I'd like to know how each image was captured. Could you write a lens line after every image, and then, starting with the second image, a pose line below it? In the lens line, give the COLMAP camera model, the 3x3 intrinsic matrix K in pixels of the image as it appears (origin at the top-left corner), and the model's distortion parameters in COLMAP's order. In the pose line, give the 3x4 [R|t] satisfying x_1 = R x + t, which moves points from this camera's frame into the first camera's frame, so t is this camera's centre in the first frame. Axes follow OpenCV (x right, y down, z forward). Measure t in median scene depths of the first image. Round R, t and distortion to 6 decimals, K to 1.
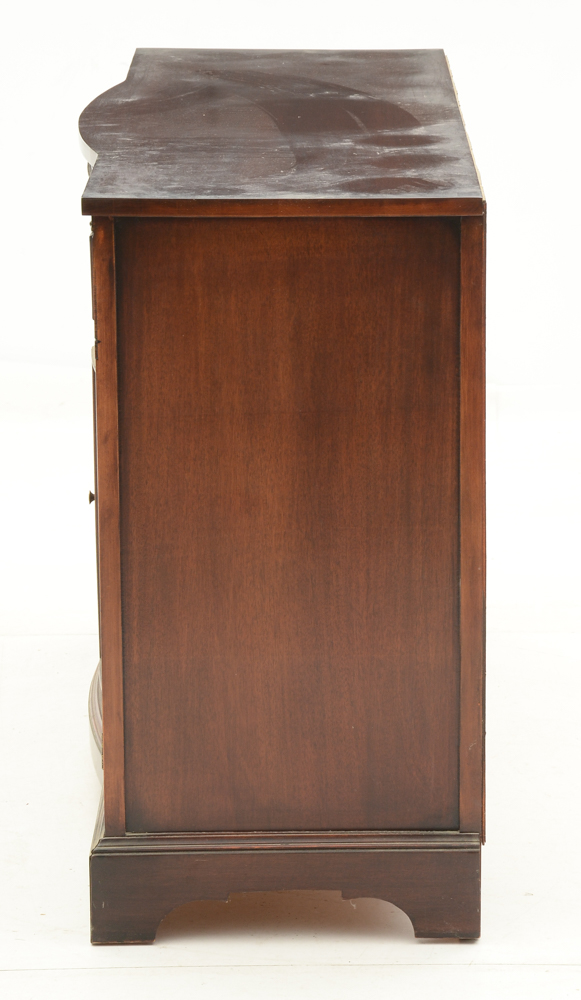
lens RADIAL K [[3828.8, 0, 320.6], [0, 3828.8, 500.0], [0, 0, 1]] dist [1.179312, 0.306242]
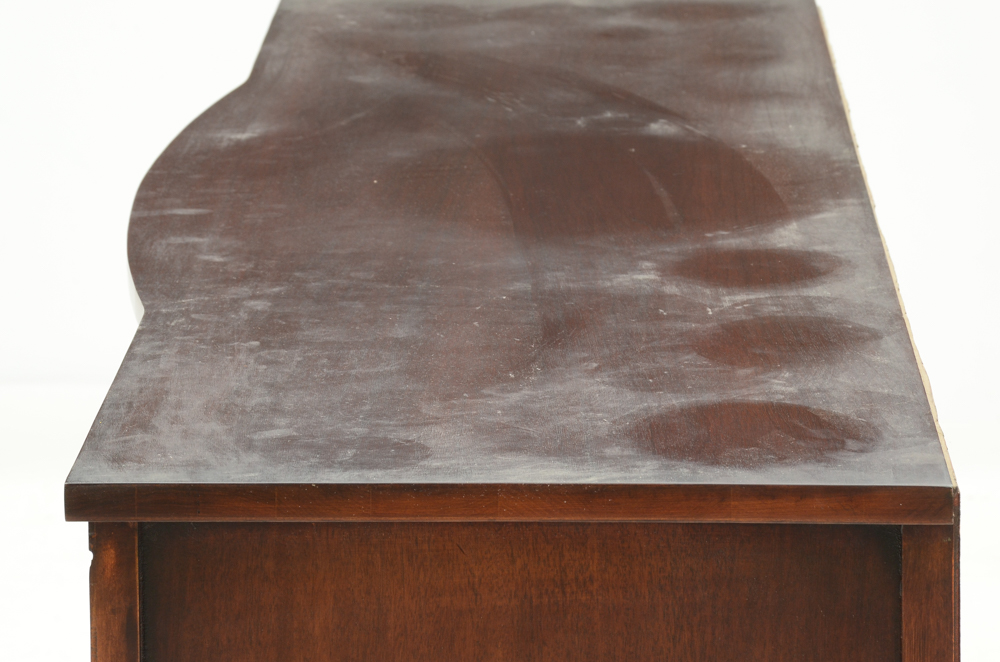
lens RADIAL K [[4486.5, 0, 483.1], [0, 4486.5, 331.0], [0, 0, 1]] dist [1.755262, 4.312128]
pose [[0.999626, 0.005416, -0.026801, 0.001442], [-0.005332, 0.999981, 0.003219, -0.091562], [0.026818, -0.003075, 0.999636, 0.435877]]
